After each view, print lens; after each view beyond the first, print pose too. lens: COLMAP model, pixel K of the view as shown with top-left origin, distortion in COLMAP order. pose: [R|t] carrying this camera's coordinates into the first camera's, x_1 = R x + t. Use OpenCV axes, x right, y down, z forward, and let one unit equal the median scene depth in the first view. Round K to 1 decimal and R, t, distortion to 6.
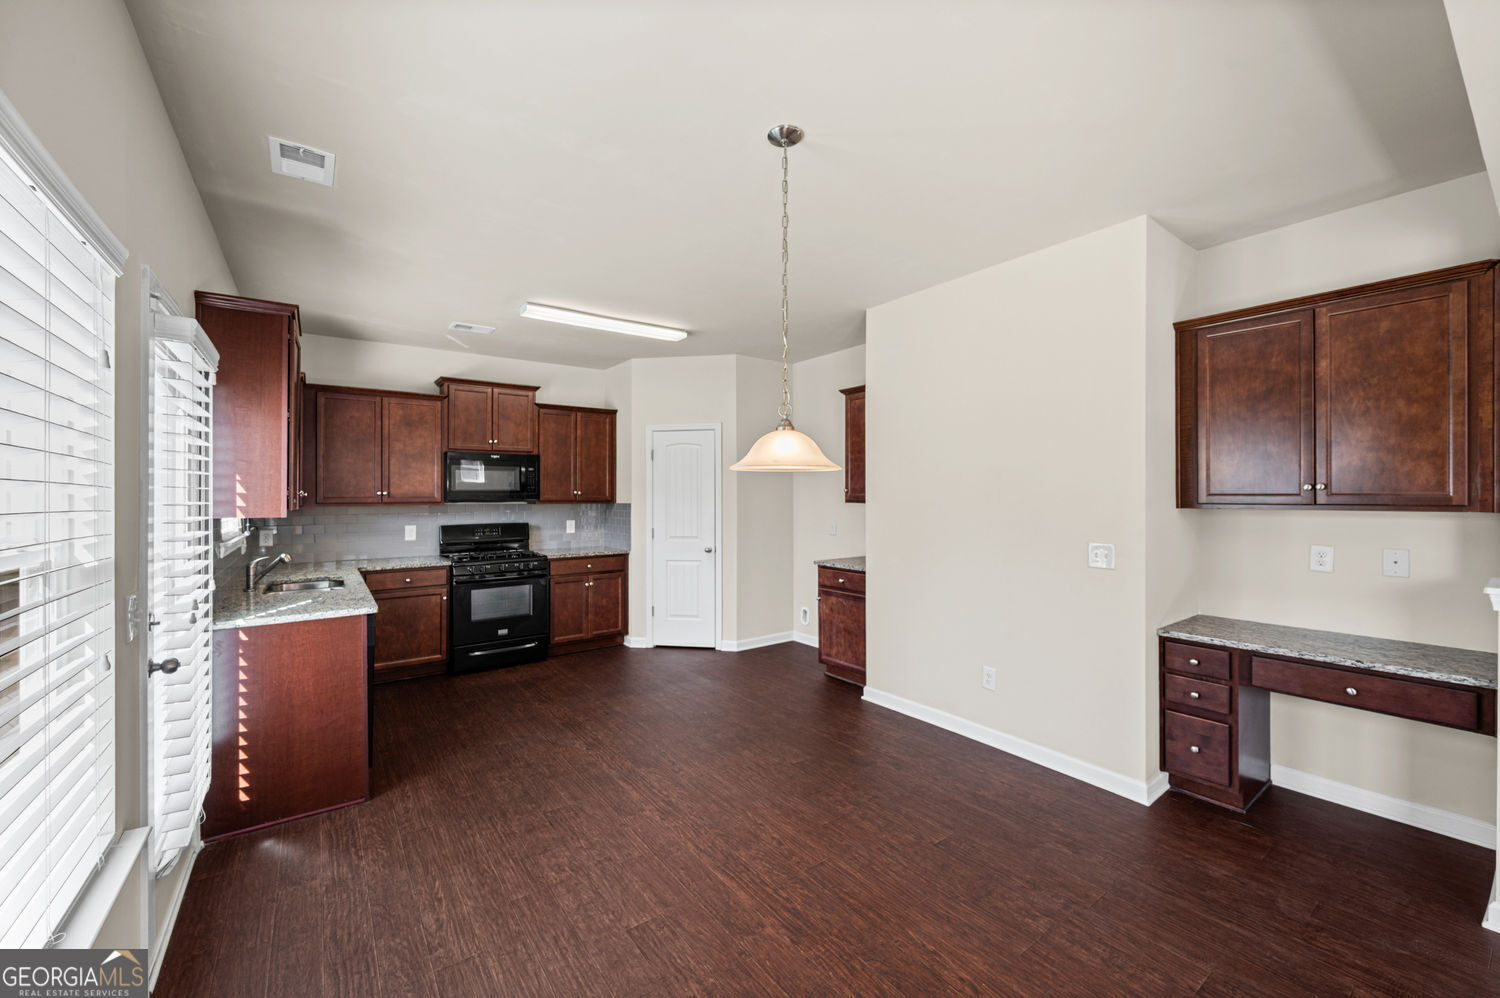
lens RADIAL K [[605.3, 0, 753.7], [0, 605.3, 486.3], [0, 0, 1]] dist [0.006133, -0.001617]
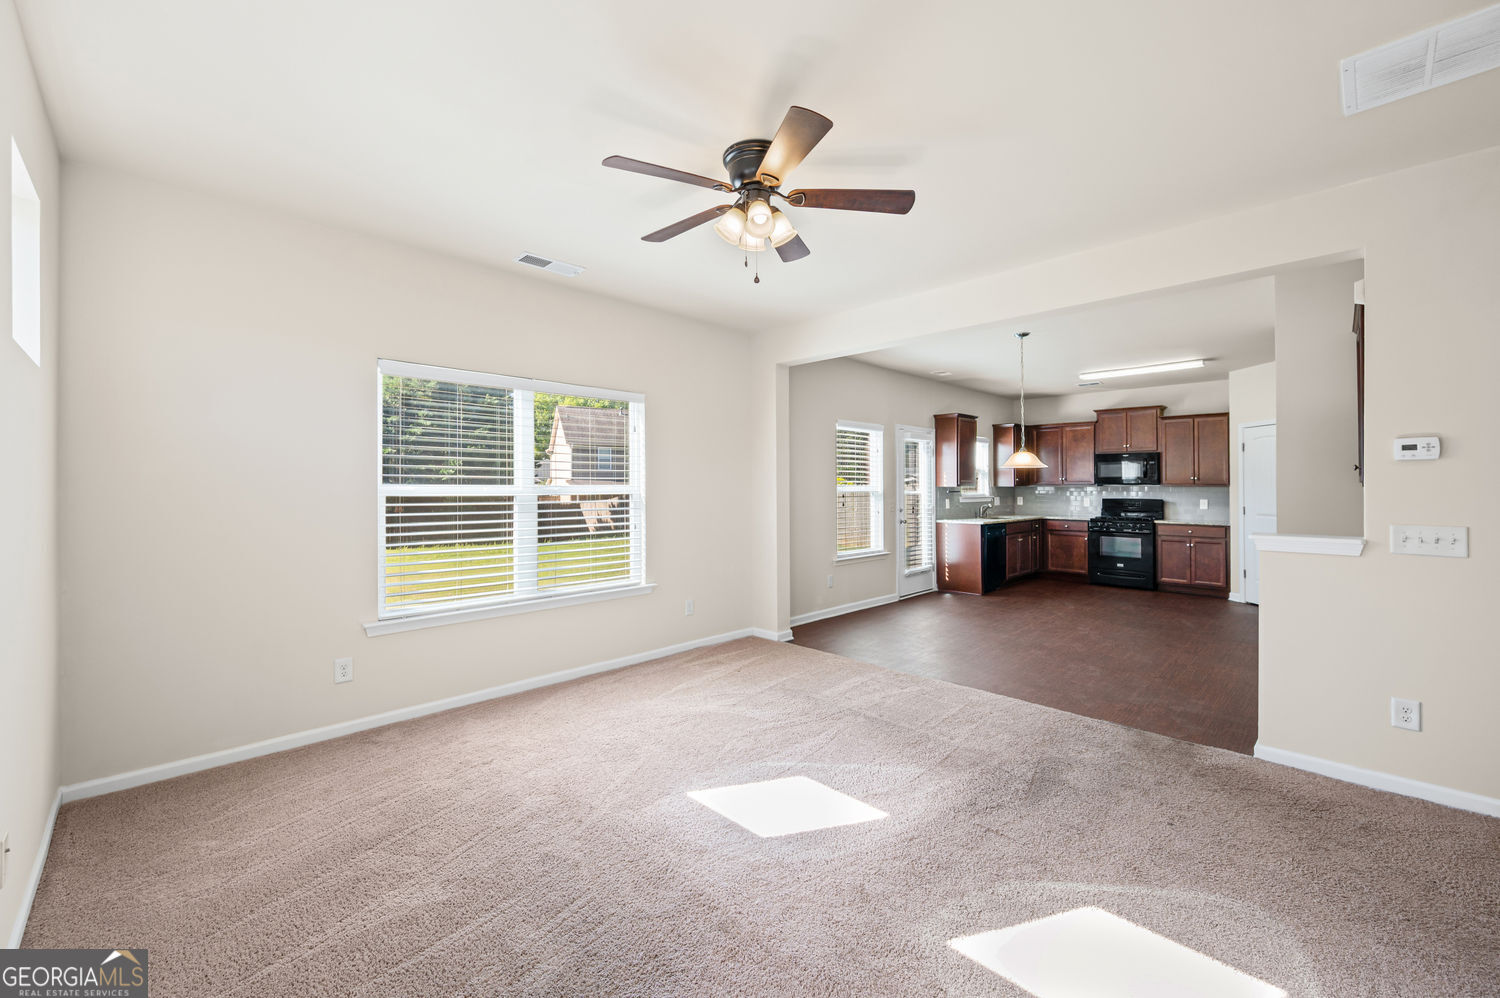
lens RADIAL K [[605.3, 0, 748.1], [0, 605.3, 462.5], [0, 0, 1]] dist [0.006133, -0.001617]
pose [[0.147074, -0.030270, -0.988662, 1.042191], [0.007661, 0.999536, -0.029464, 0.008227], [0.989096, -0.003240, 0.147238, -0.214110]]
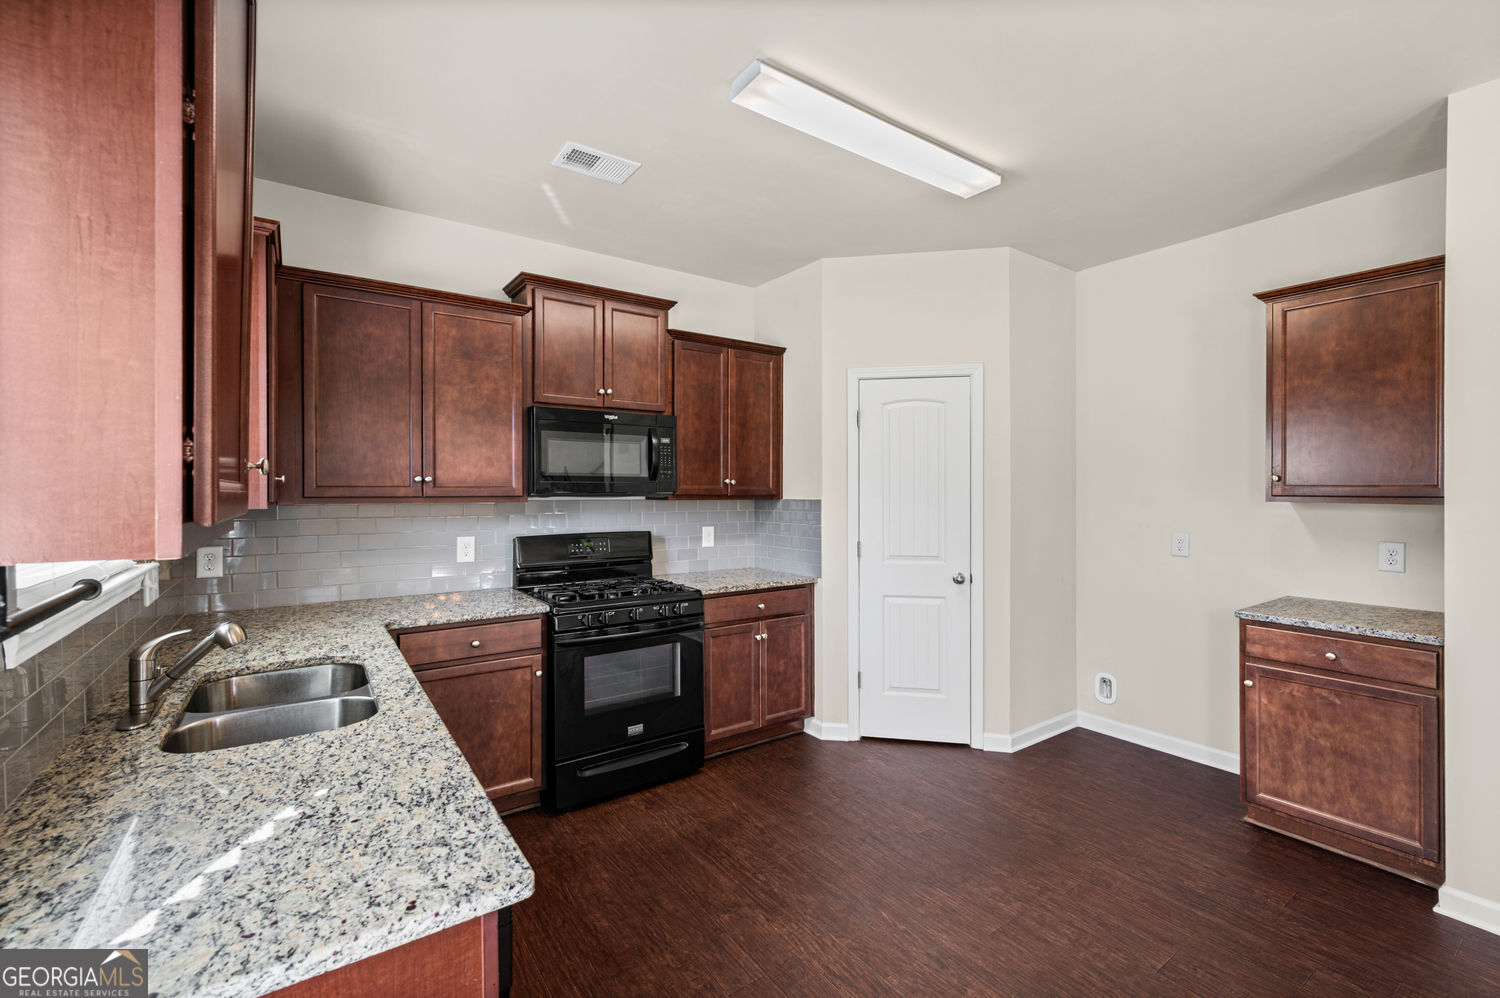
lens RADIAL K [[642.9, 0, 752.9], [0, 642.9, 490.2], [0, 0, 1]] dist [-0.007763, 0.000878]
pose [[0.999908, 0.006203, -0.012098, -0.300043], [-0.006030, 0.999880, 0.014300, 0.011322], [0.012185, -0.014226, 0.999825, 0.414994]]
